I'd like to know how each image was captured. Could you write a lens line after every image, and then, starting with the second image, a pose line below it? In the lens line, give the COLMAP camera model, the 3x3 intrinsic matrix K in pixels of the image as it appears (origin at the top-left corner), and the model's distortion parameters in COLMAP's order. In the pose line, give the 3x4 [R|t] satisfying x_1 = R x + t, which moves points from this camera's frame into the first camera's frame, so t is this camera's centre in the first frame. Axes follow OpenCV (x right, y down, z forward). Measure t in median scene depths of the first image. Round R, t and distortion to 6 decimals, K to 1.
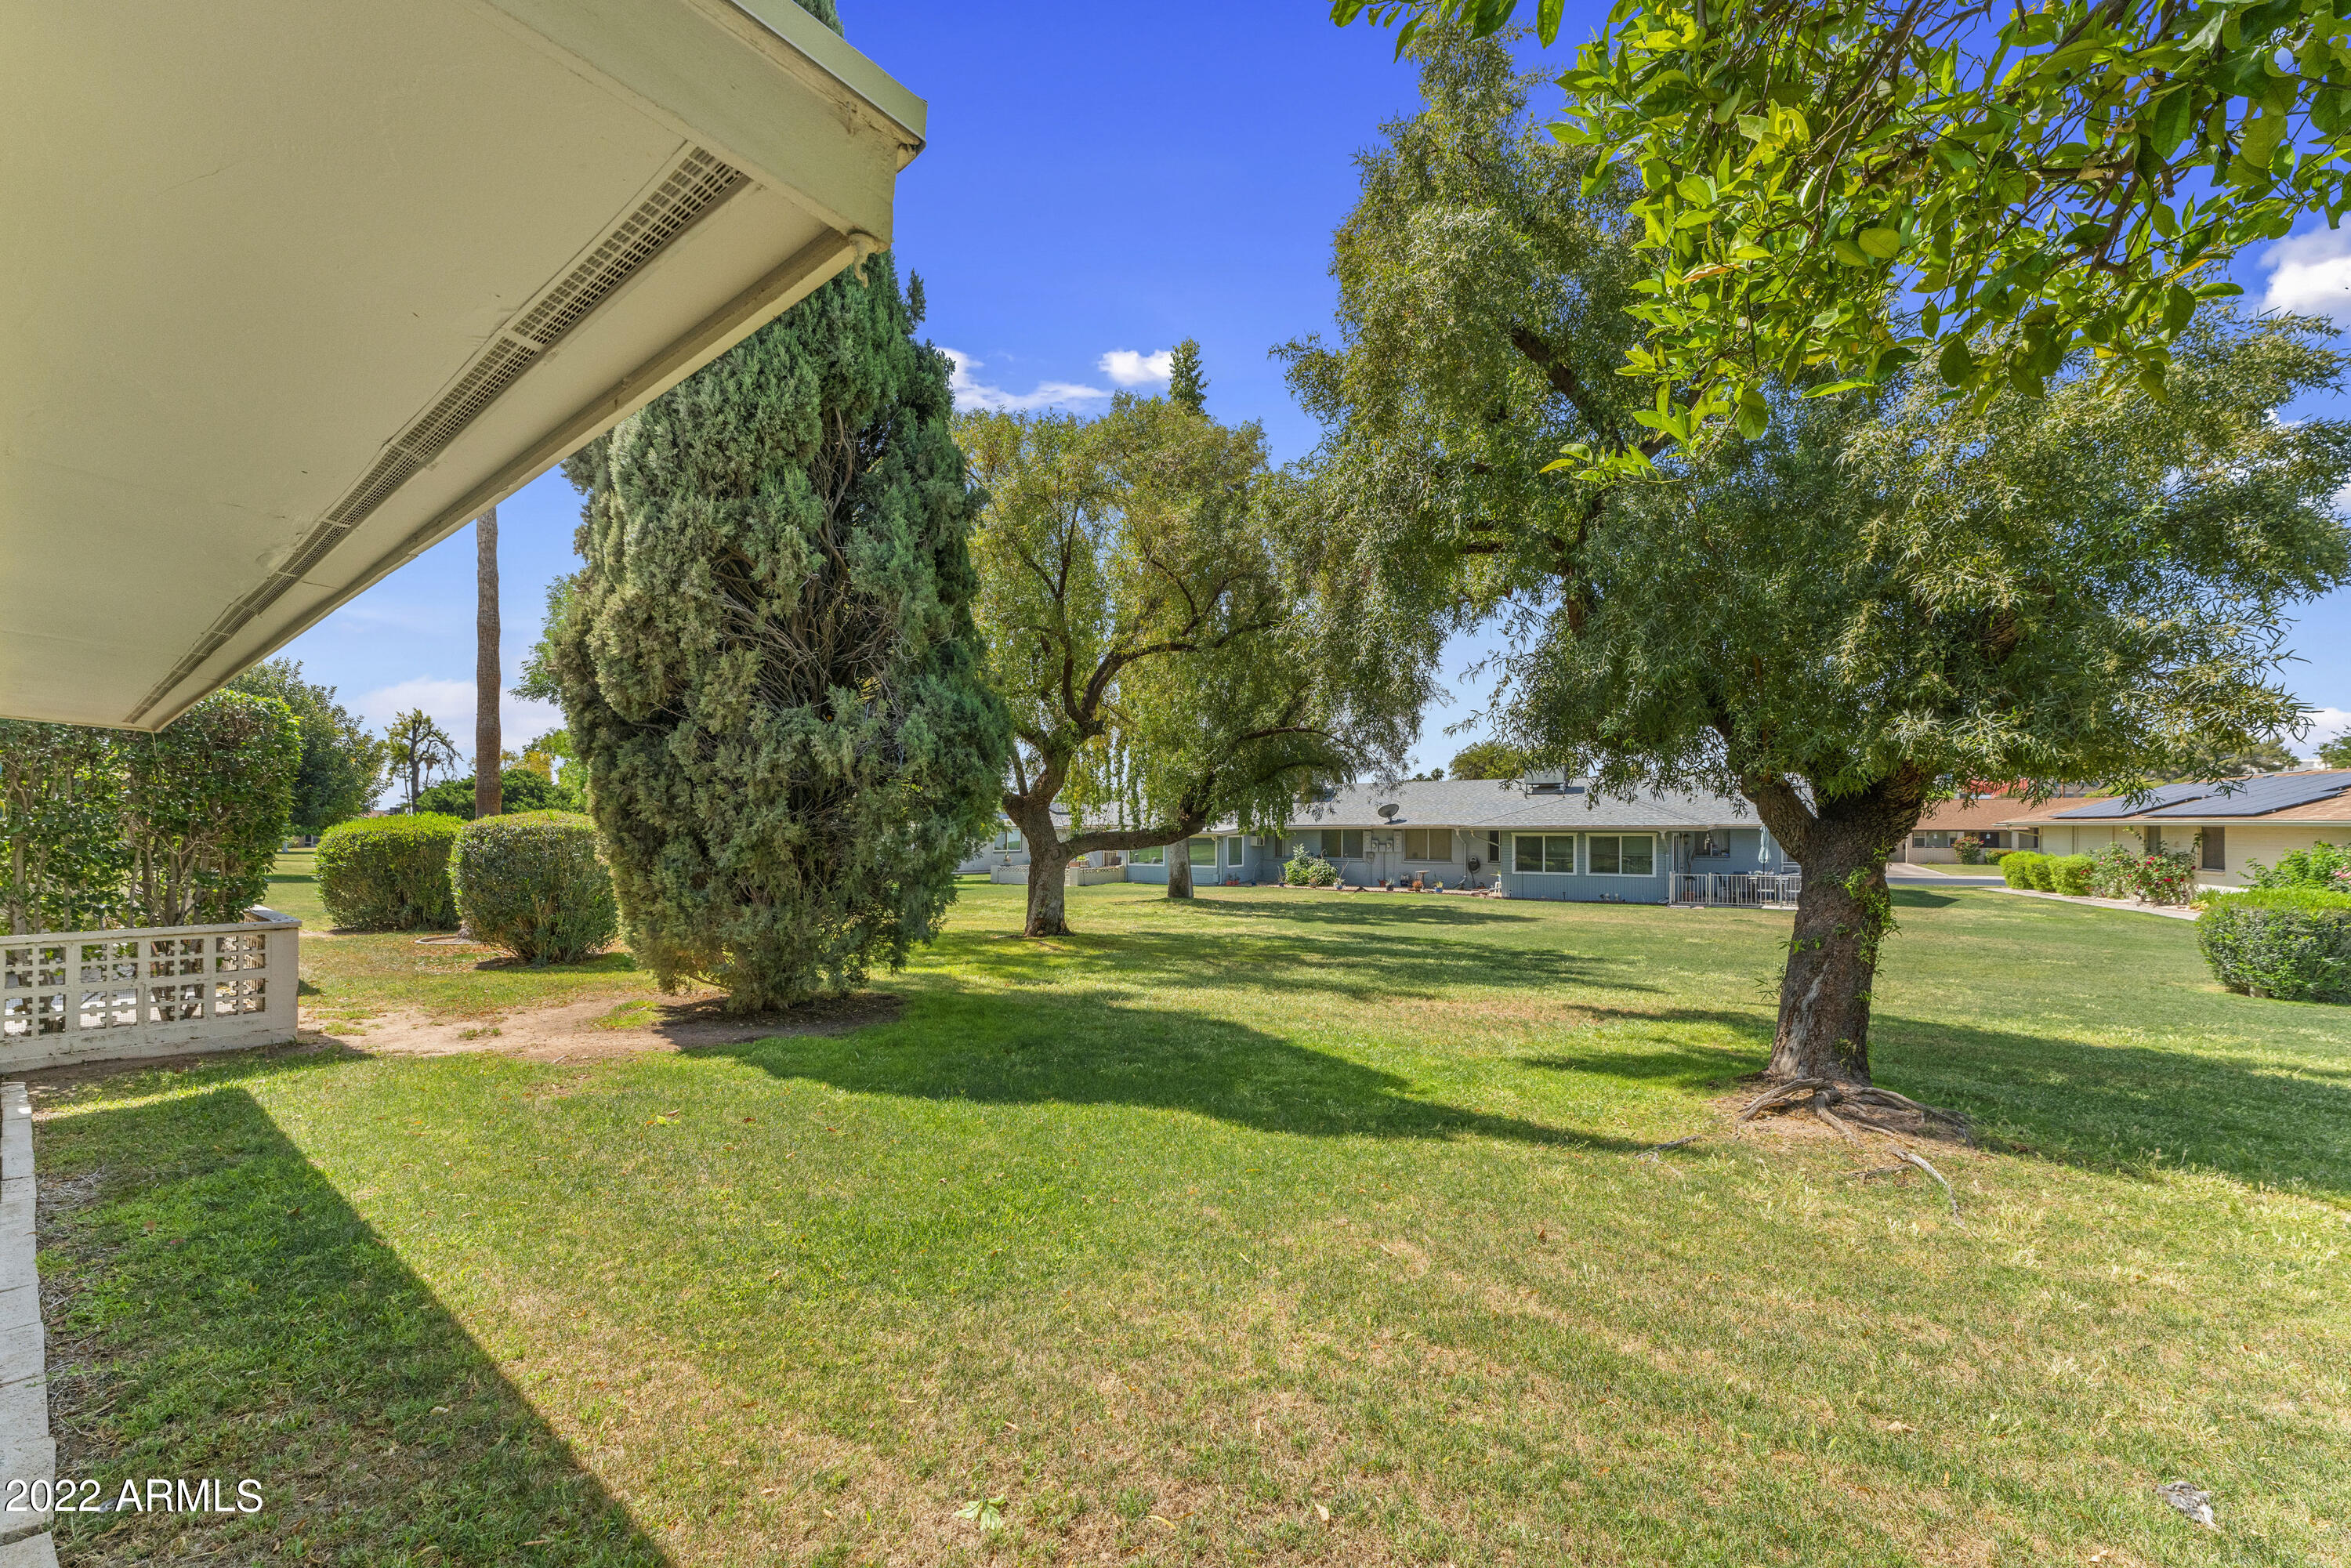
lens RADIAL K [[961.6, 0, 1200.5], [0, 961.6, 823.8], [0, 0, 1]] dist [-0.009755, 0.000180]
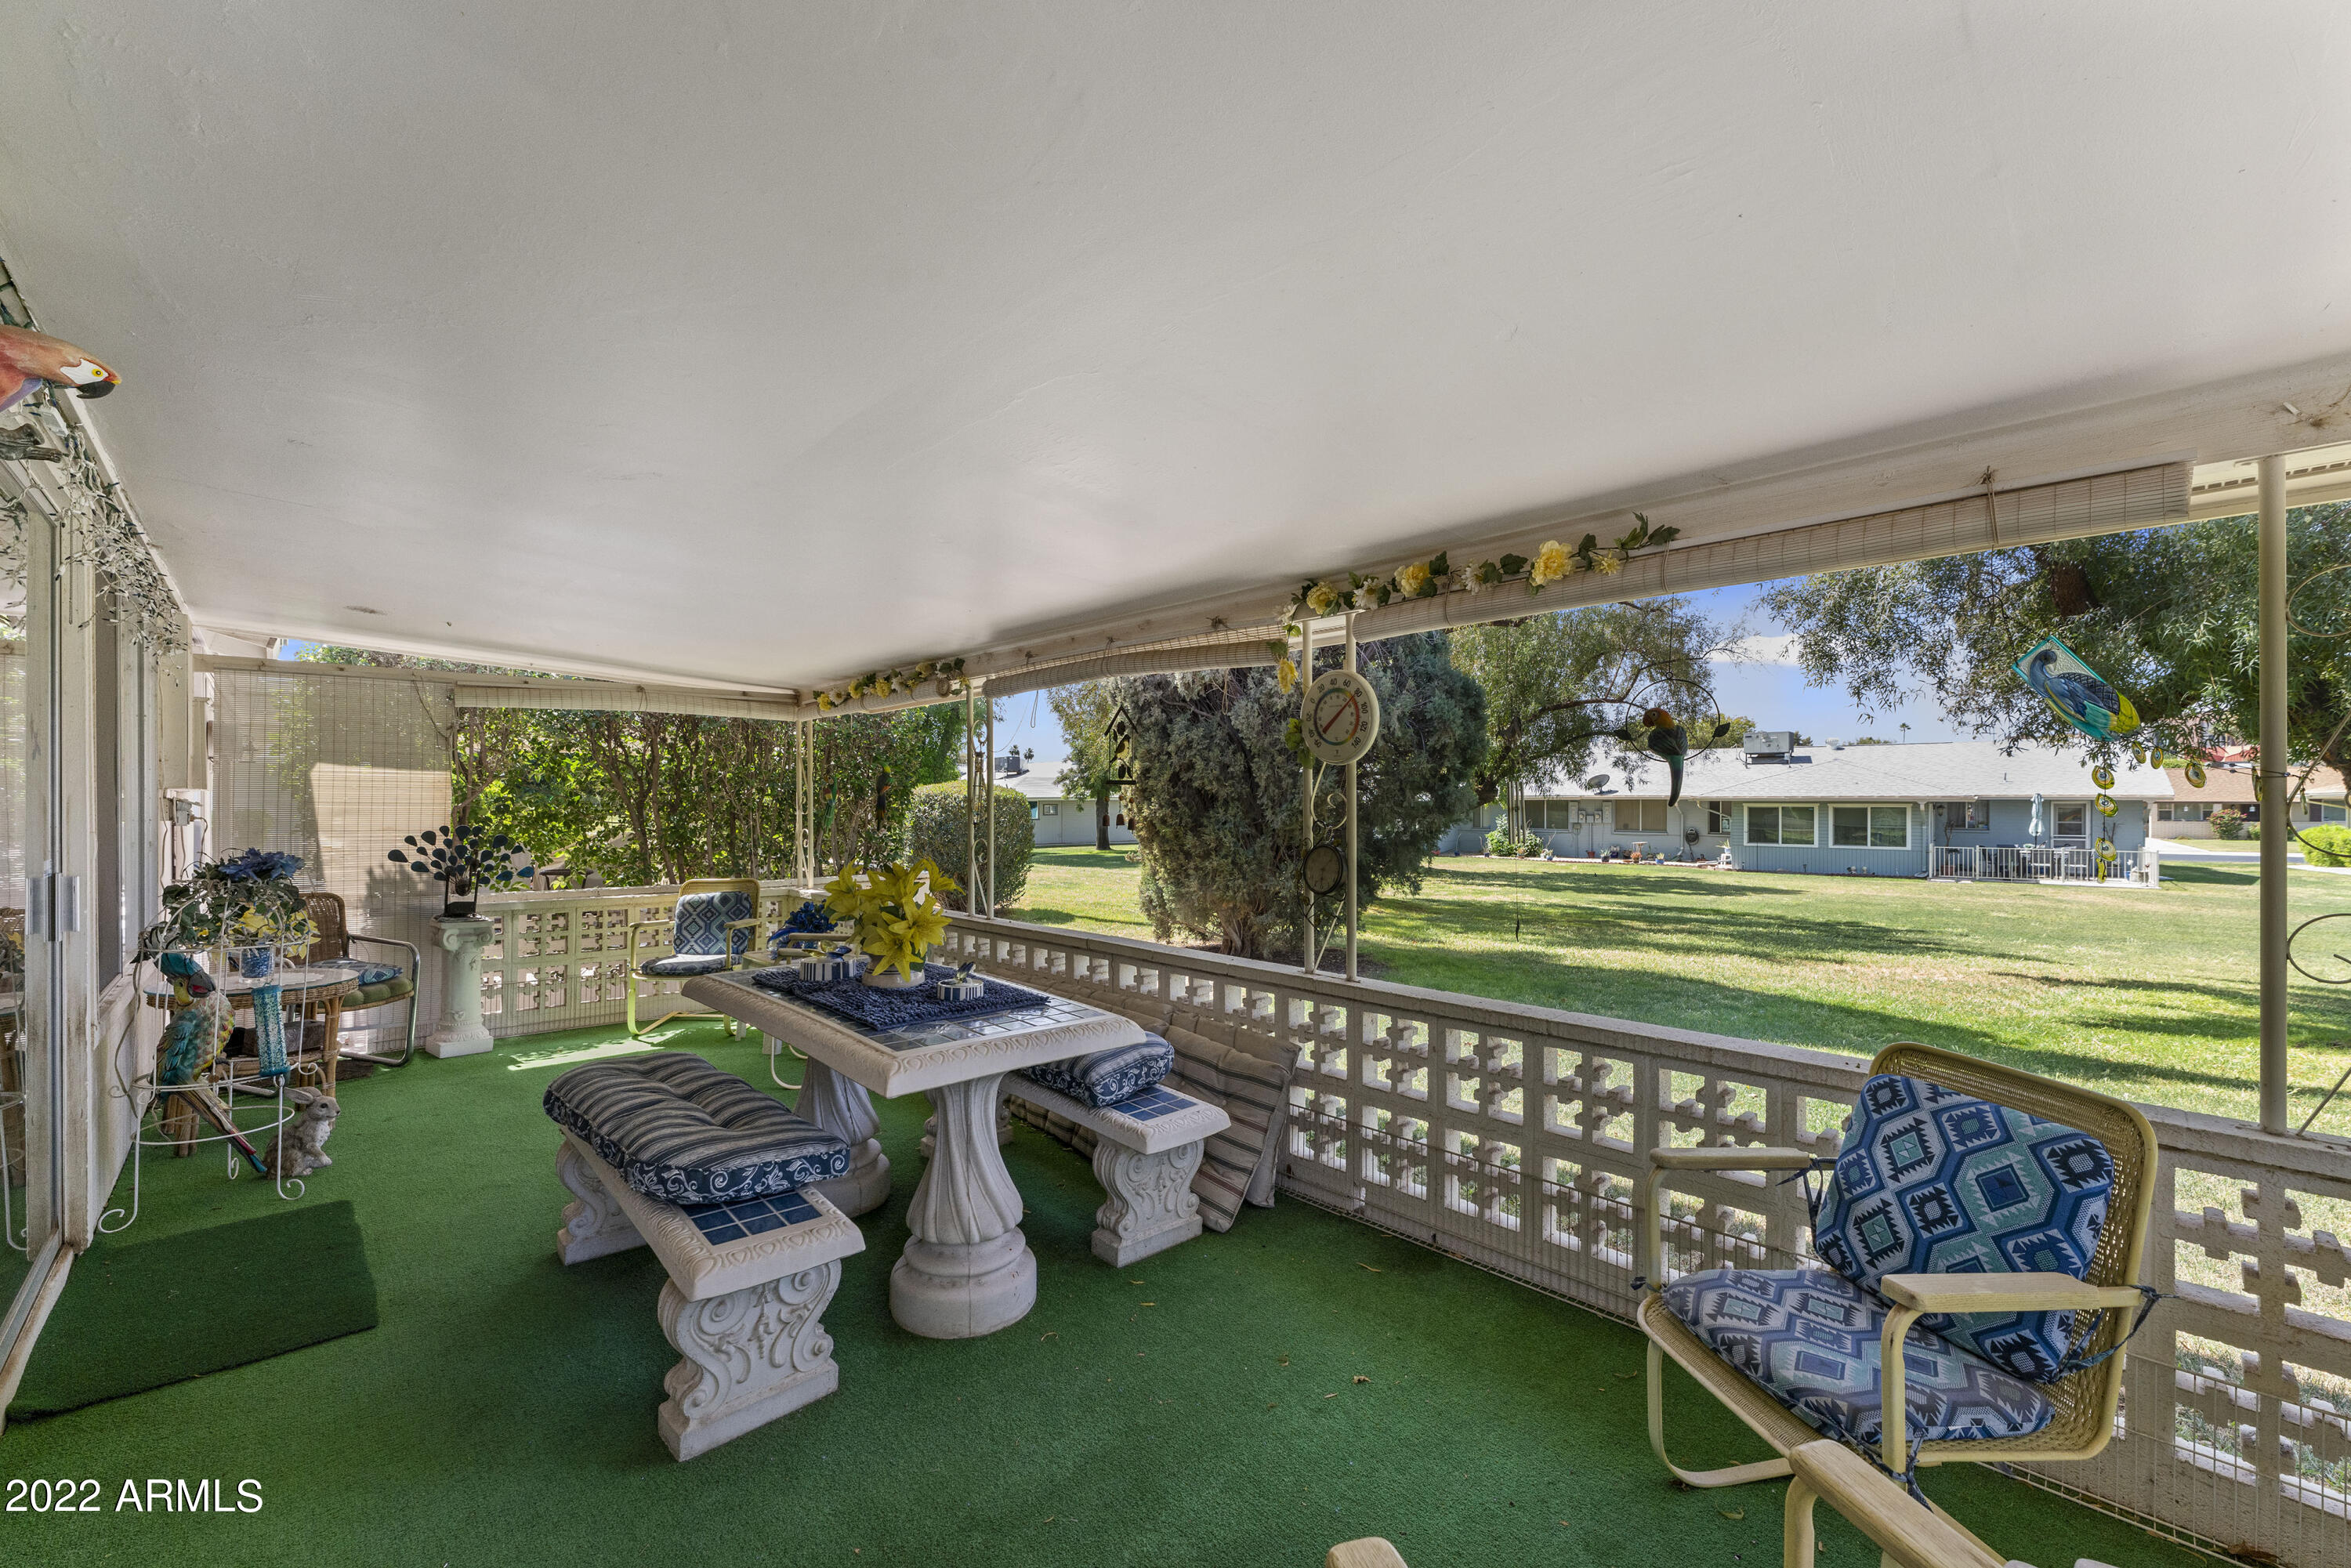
lens RADIAL K [[945.5, 0, 1175.5], [0, 945.5, 784.0], [0, 0, 1]] dist [-0.000997, -0.000045]
pose [[0.991990, -0.002110, -0.126302, -0.131763], [0.000366, 0.999904, -0.013830, 0.002448], [0.126319, 0.013673, 0.991895, -0.032443]]
